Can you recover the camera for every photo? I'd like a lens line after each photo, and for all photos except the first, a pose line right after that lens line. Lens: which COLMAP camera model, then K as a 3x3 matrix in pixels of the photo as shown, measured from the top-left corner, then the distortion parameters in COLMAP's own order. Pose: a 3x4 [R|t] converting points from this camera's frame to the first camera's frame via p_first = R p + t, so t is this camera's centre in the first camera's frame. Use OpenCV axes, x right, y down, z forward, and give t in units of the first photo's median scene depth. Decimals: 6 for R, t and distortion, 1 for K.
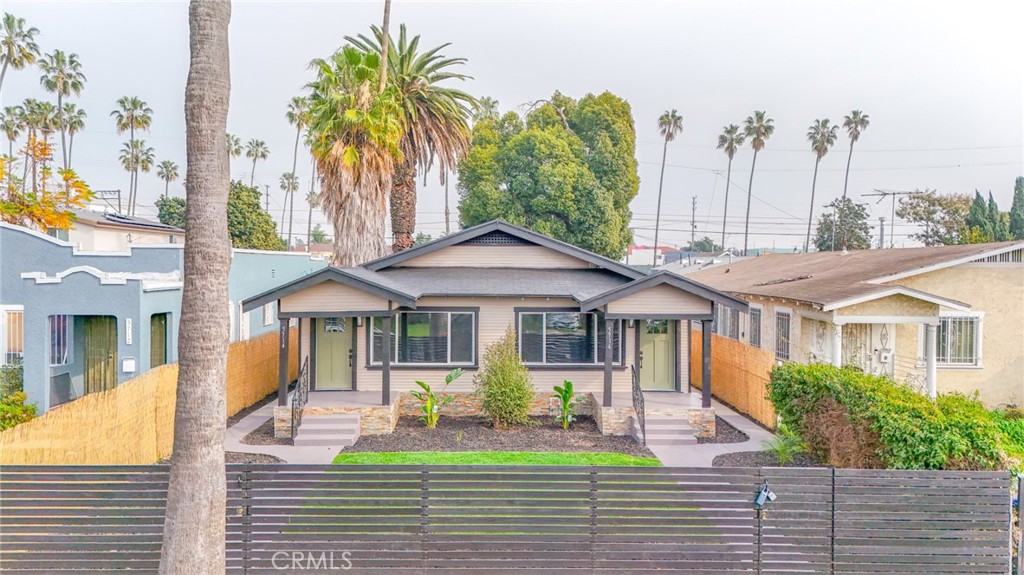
lens RADIAL K [[749.5, 0, 511.1], [0, 749.5, 290.4], [0, 0, 1]] dist [0.078891, -0.070841]
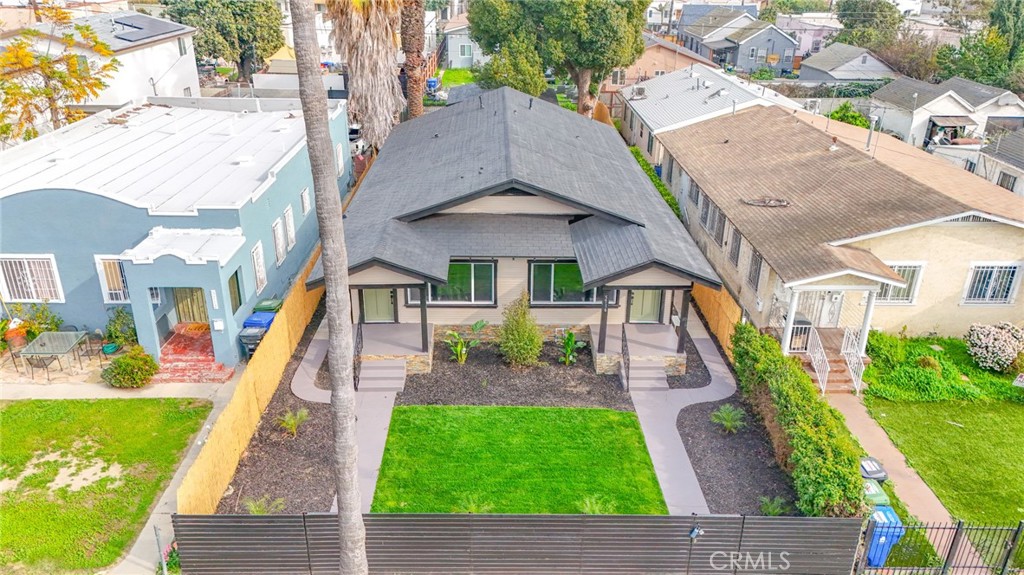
lens RADIAL K [[749.5, 0, 511.1], [0, 749.5, 290.4], [0, 0, 1]] dist [0.078891, -0.070841]
pose [[0.999960, 0.006533, -0.006028, -0.013644], [-0.003769, 0.925723, 0.378184, -0.362505], [0.008051, -0.378146, 0.925711, -0.105747]]
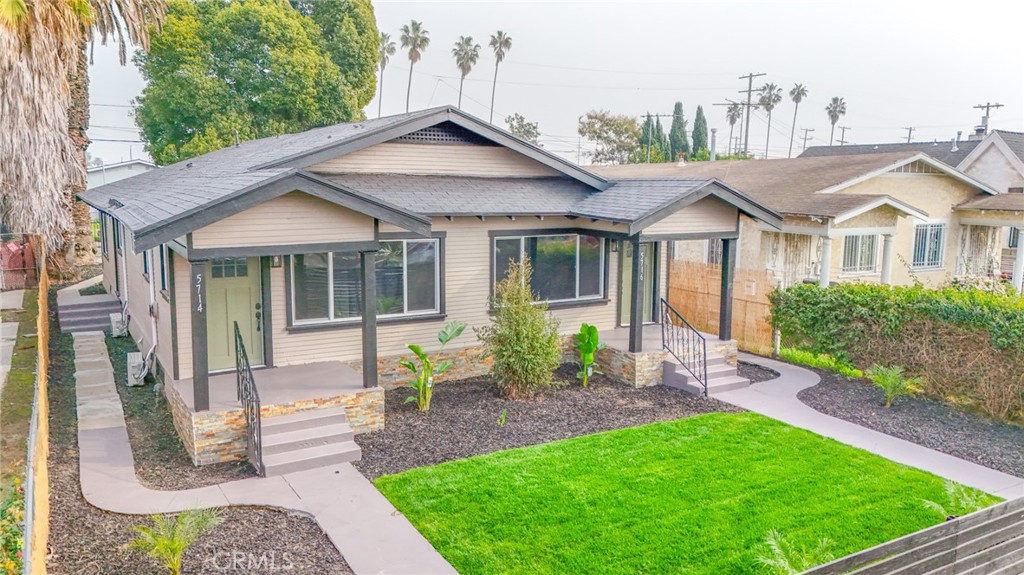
lens RADIAL K [[749.5, 0, 511.1], [0, 749.5, 290.4], [0, 0, 1]] dist [0.078891, -0.070841]
pose [[0.870816, -0.066909, 0.487035, -0.322792], [0.012986, 0.993480, 0.113266, -0.001587], [-0.491438, -0.092309, 0.866007, 0.336117]]
